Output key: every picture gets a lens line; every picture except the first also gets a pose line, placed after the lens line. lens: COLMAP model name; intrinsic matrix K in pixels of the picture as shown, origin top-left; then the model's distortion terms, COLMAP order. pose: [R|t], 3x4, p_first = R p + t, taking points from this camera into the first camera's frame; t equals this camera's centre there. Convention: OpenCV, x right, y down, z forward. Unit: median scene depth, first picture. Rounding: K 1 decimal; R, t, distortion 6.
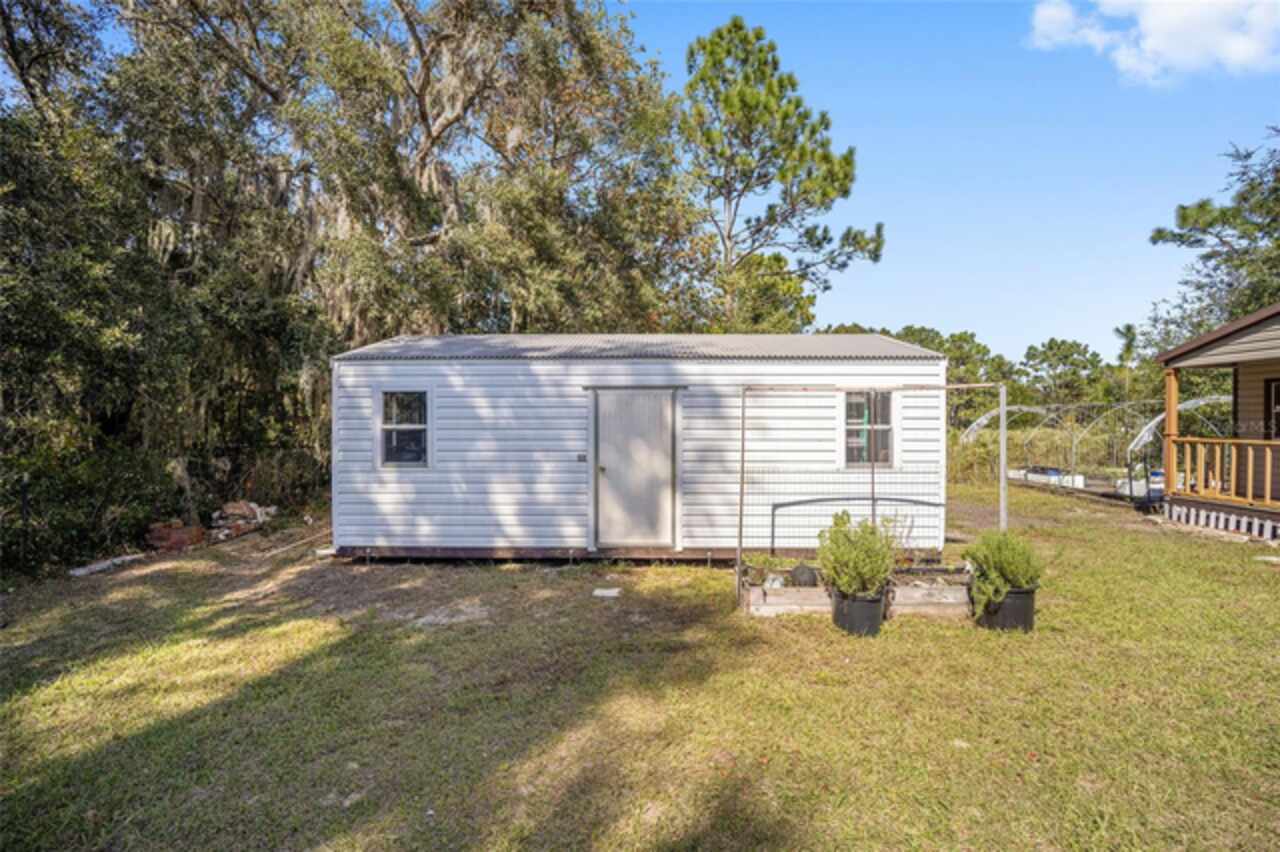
lens RADIAL K [[514.9, 0, 640.2], [0, 514.9, 425.7], [0, 0, 1]] dist [-0.020397, 0.001277]
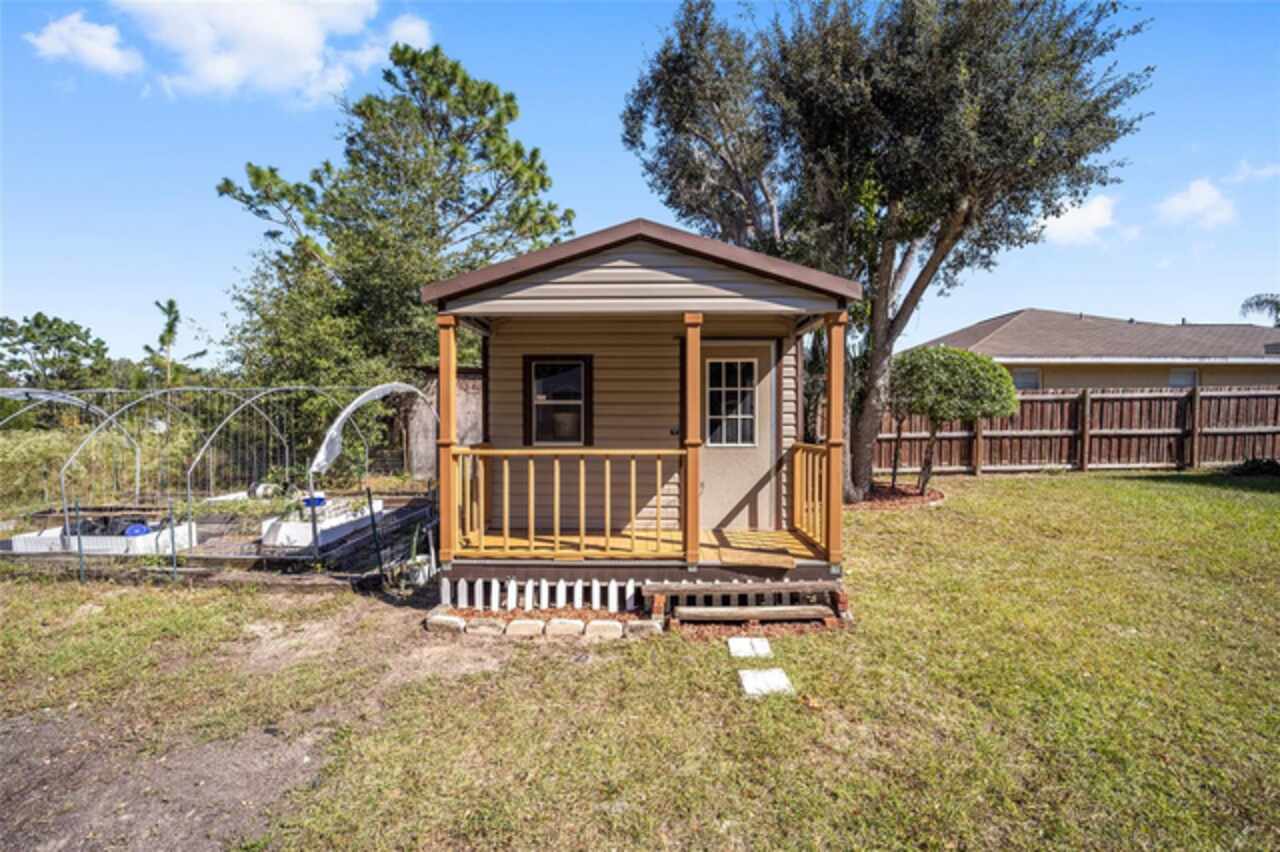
lens RADIAL K [[514.9, 0, 632.6], [0, 514.9, 421.6], [0, 0, 1]] dist [-0.020397, 0.001277]
pose [[0.011096, -0.007191, 0.999913, 0.170789], [0.014302, 0.999873, 0.007032, -0.001810], [-0.999836, 0.014223, 0.011197, 0.261271]]
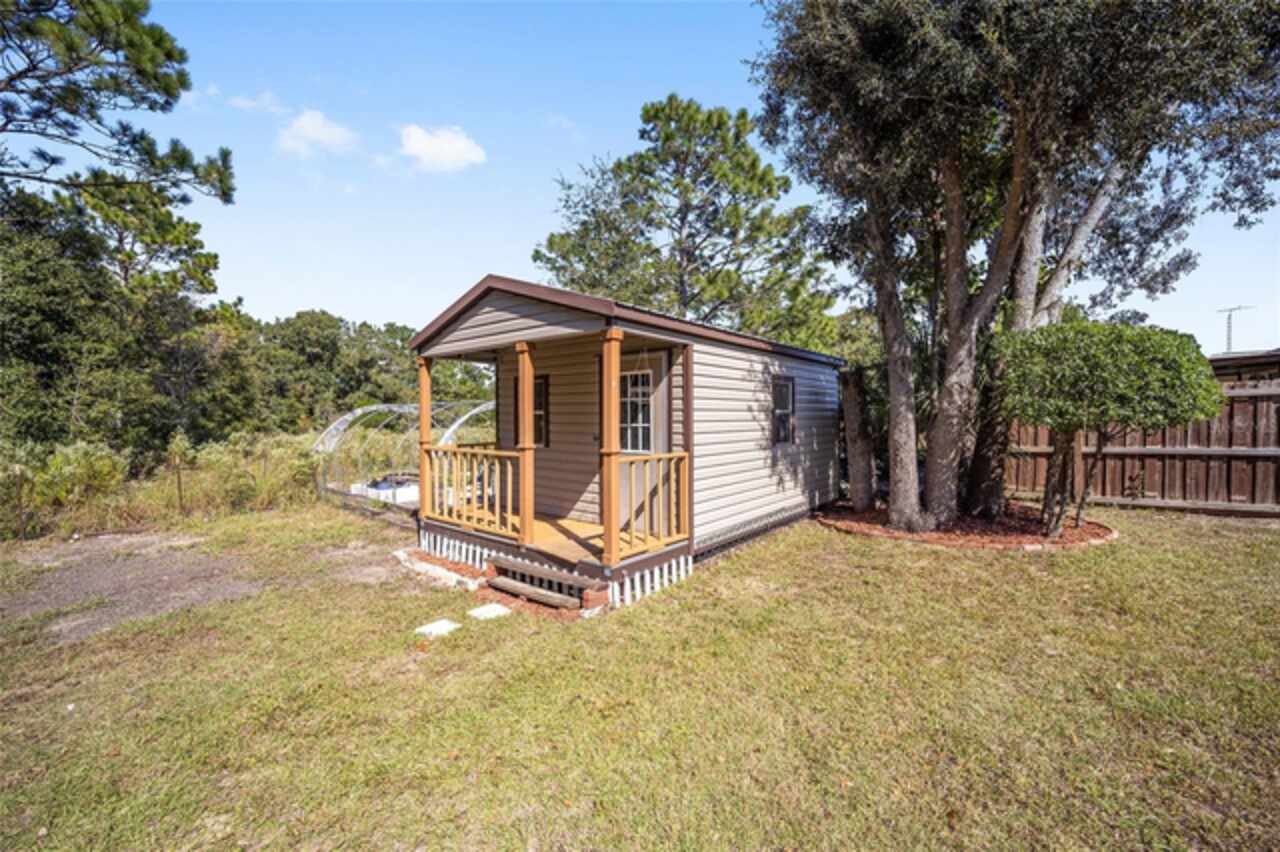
lens RADIAL K [[514.9, 0, 642.3], [0, 514.9, 423.5], [0, 0, 1]] dist [-0.020397, 0.001277]
pose [[0.625261, -0.010115, 0.780350, 0.207813], [0.011793, 0.999924, 0.003511, -0.003271], [-0.780326, 0.007007, 0.625333, 0.075390]]
